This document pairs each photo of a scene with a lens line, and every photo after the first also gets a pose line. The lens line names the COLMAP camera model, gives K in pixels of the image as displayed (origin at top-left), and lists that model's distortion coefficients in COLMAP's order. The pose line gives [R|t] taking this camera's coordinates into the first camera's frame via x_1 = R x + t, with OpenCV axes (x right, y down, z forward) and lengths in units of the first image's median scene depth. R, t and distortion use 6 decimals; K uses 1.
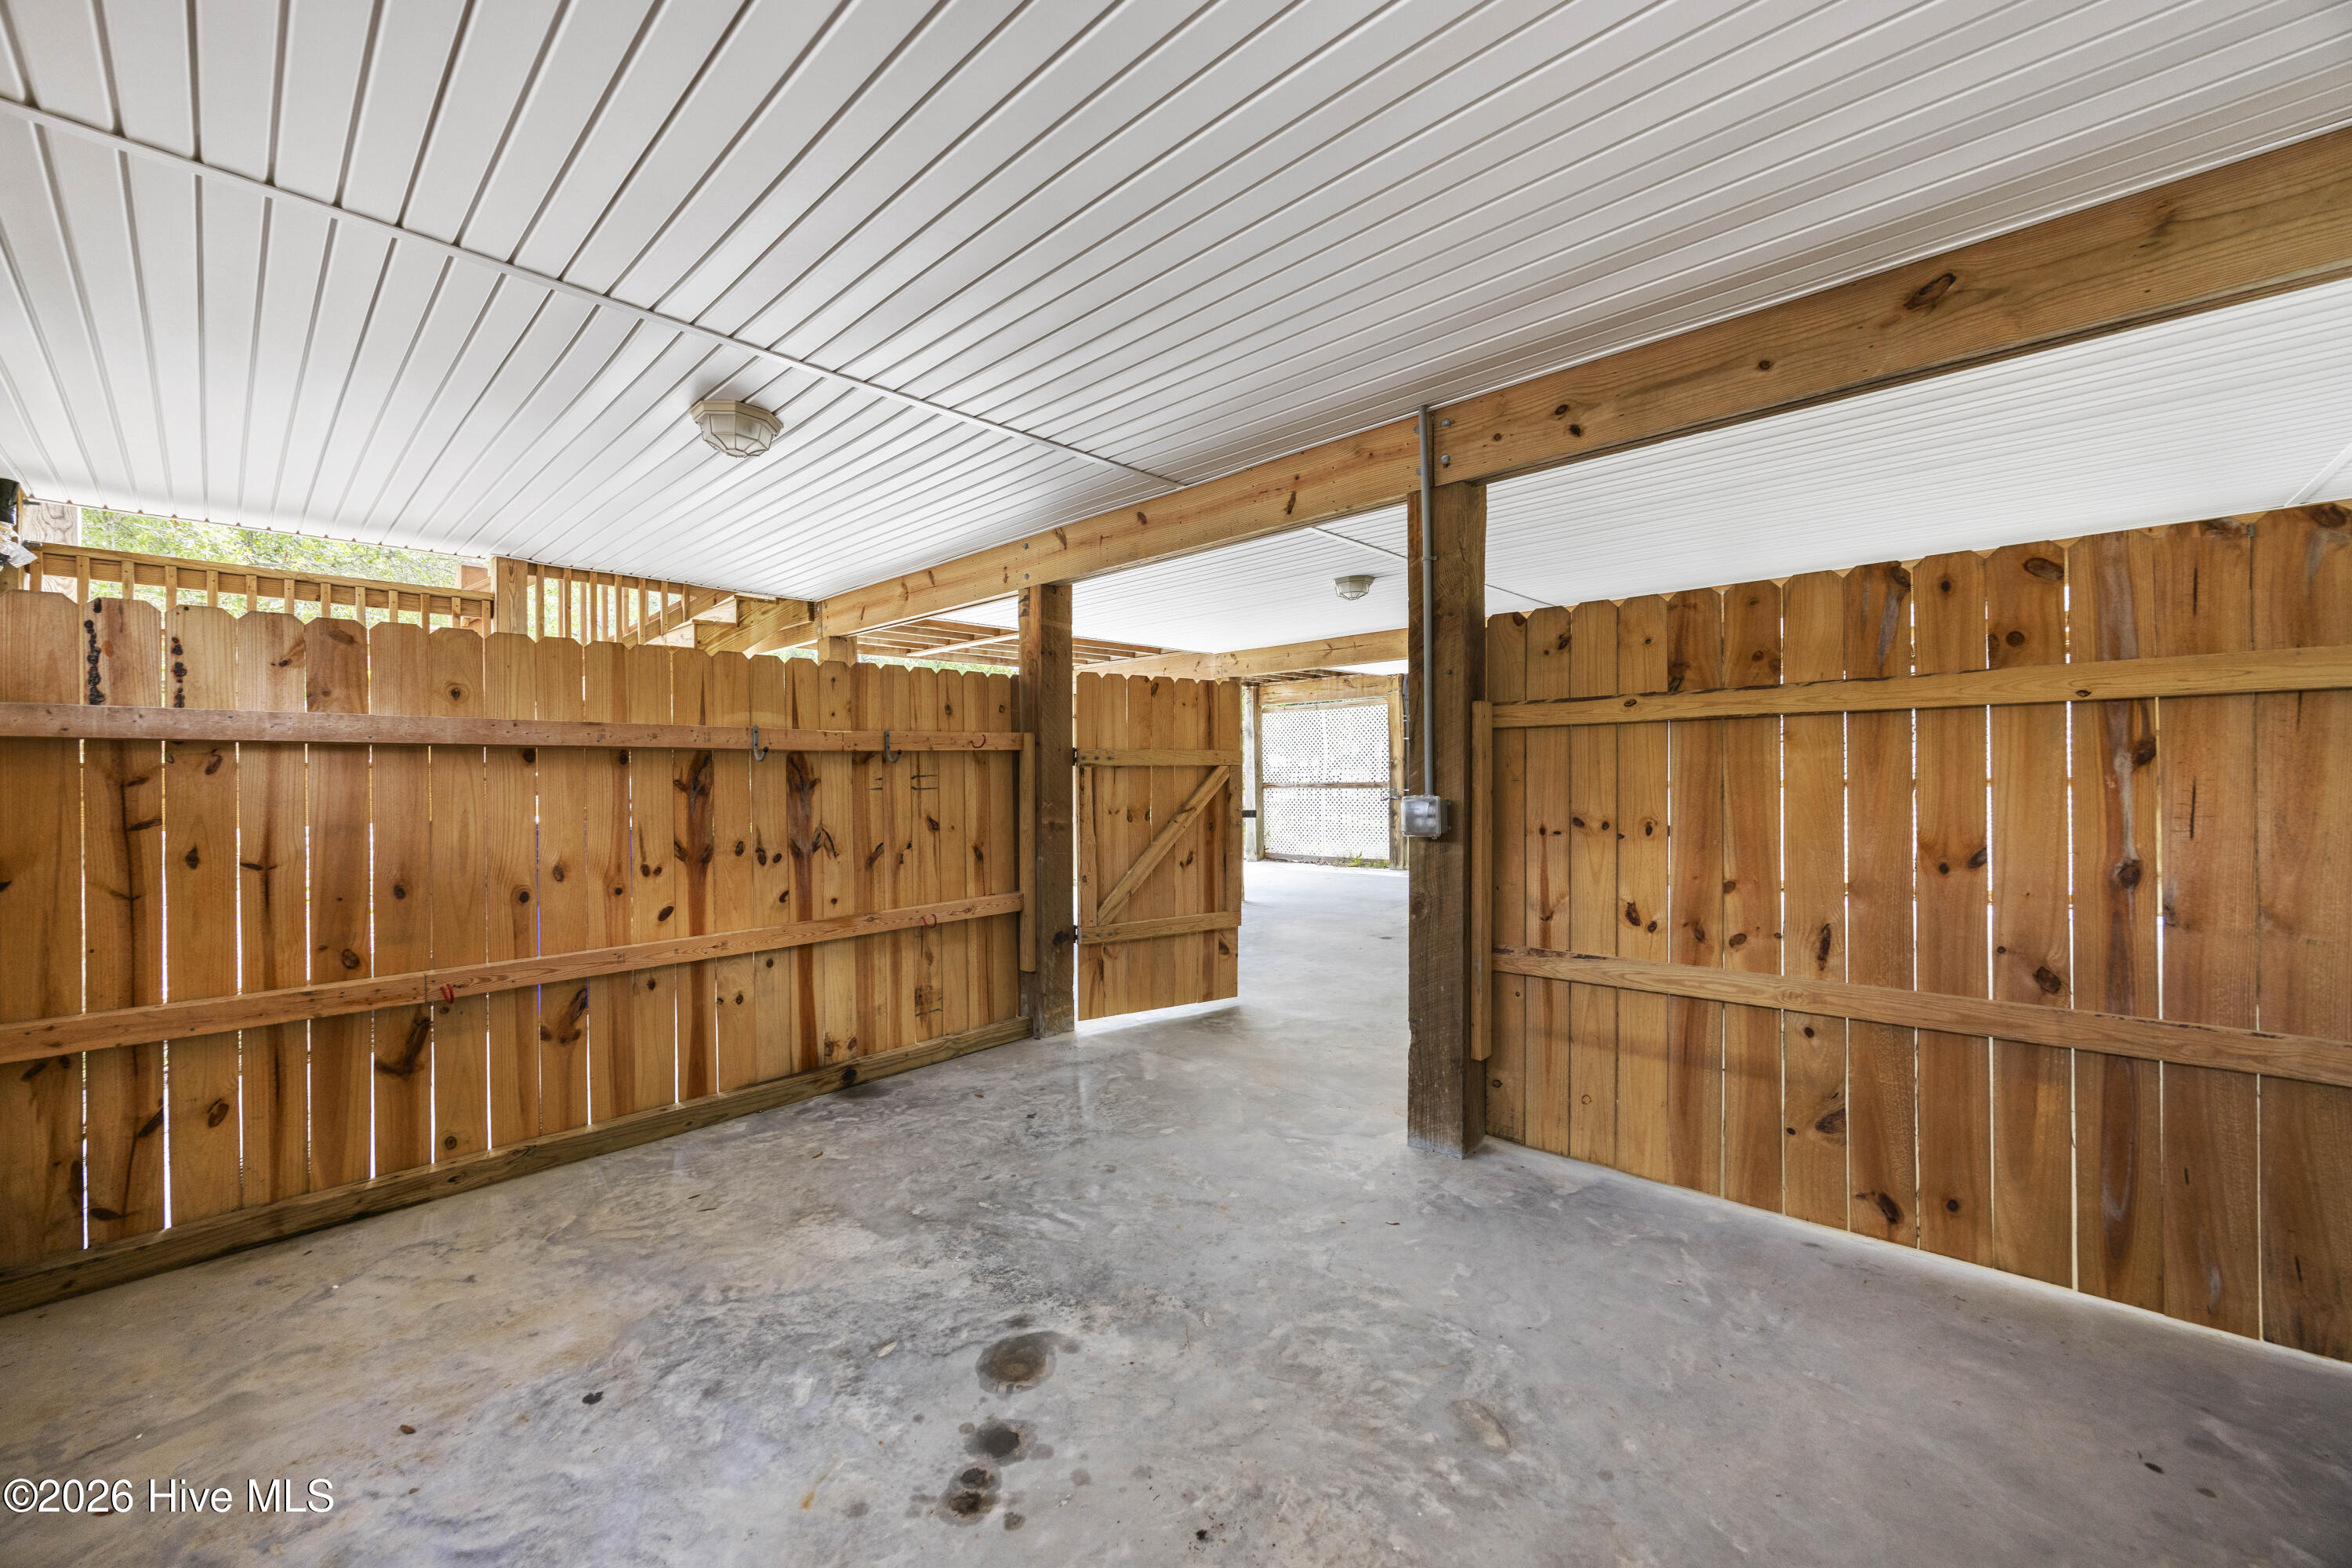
lens RADIAL K [[927.5, 0, 1173.0], [0, 927.5, 778.6], [0, 0, 1]] dist [-0.000912, -0.000111]
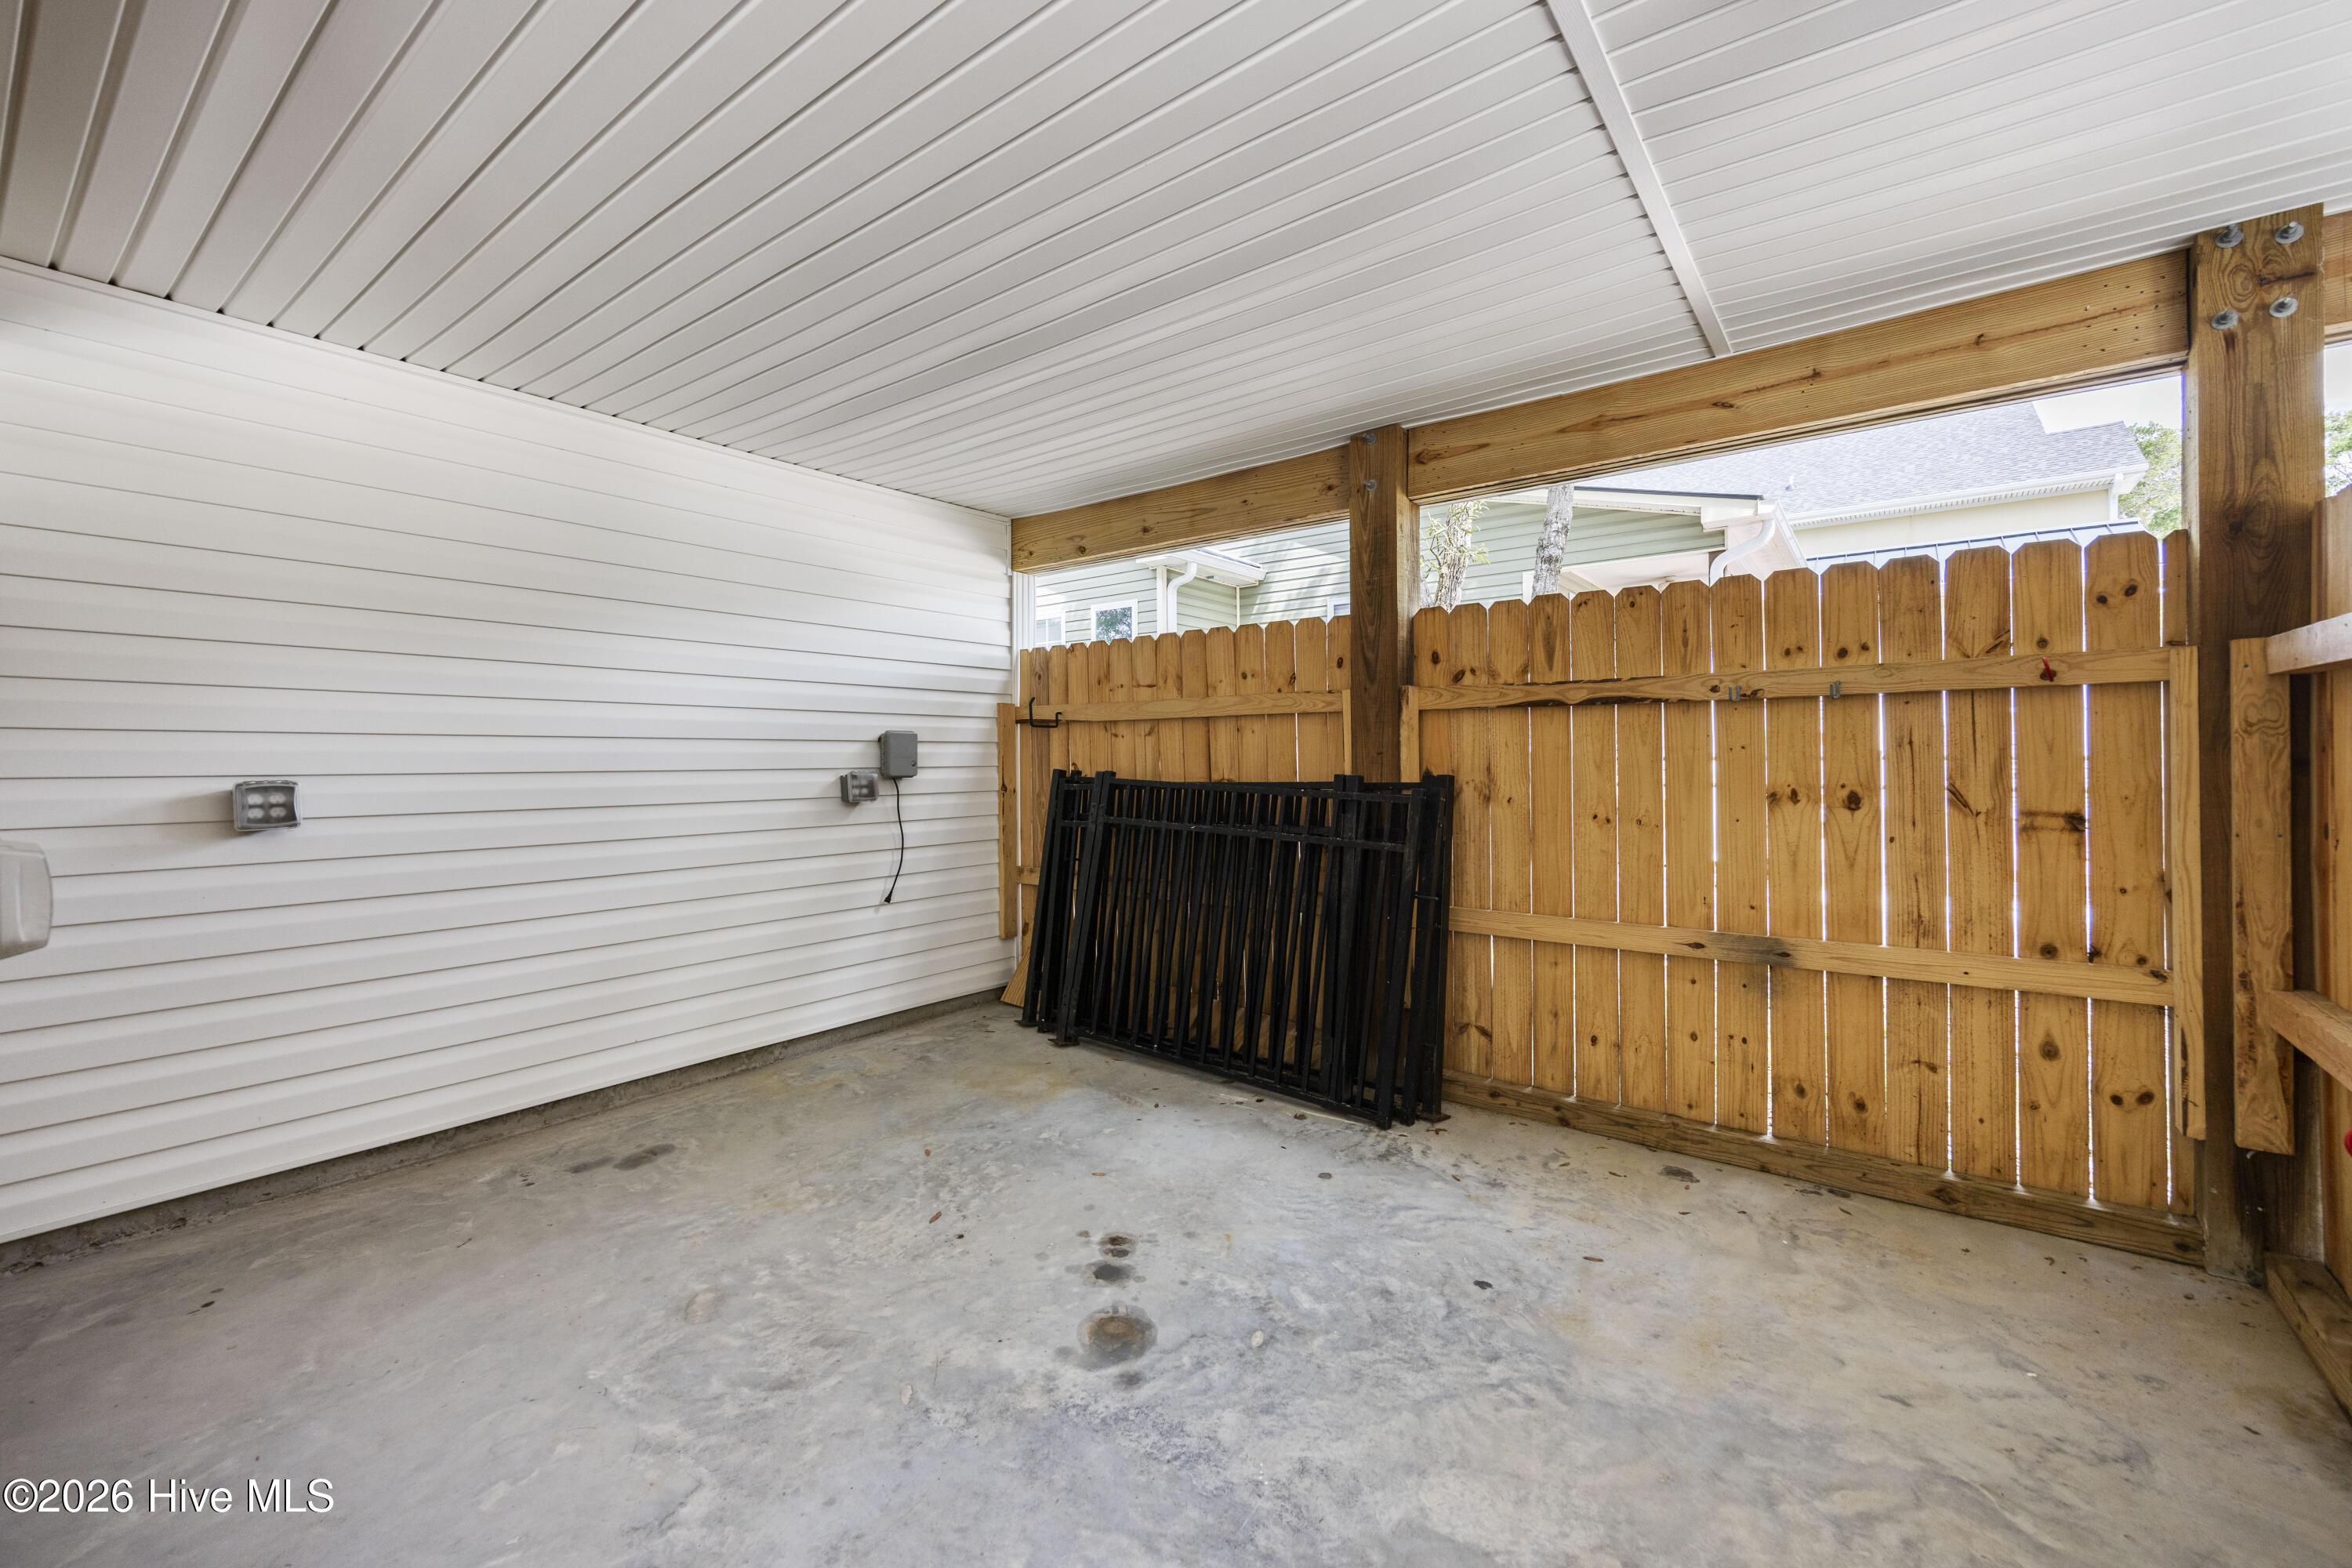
lens RADIAL K [[927.5, 0, 1182.4], [0, 927.5, 774.6], [0, 0, 1]] dist [-0.000912, -0.000111]
pose [[-0.992726, 0.029998, -0.116599, -0.135056], [0.027447, 0.999349, 0.023425, 0.006161], [0.117226, 0.020054, -0.992903, 1.917936]]
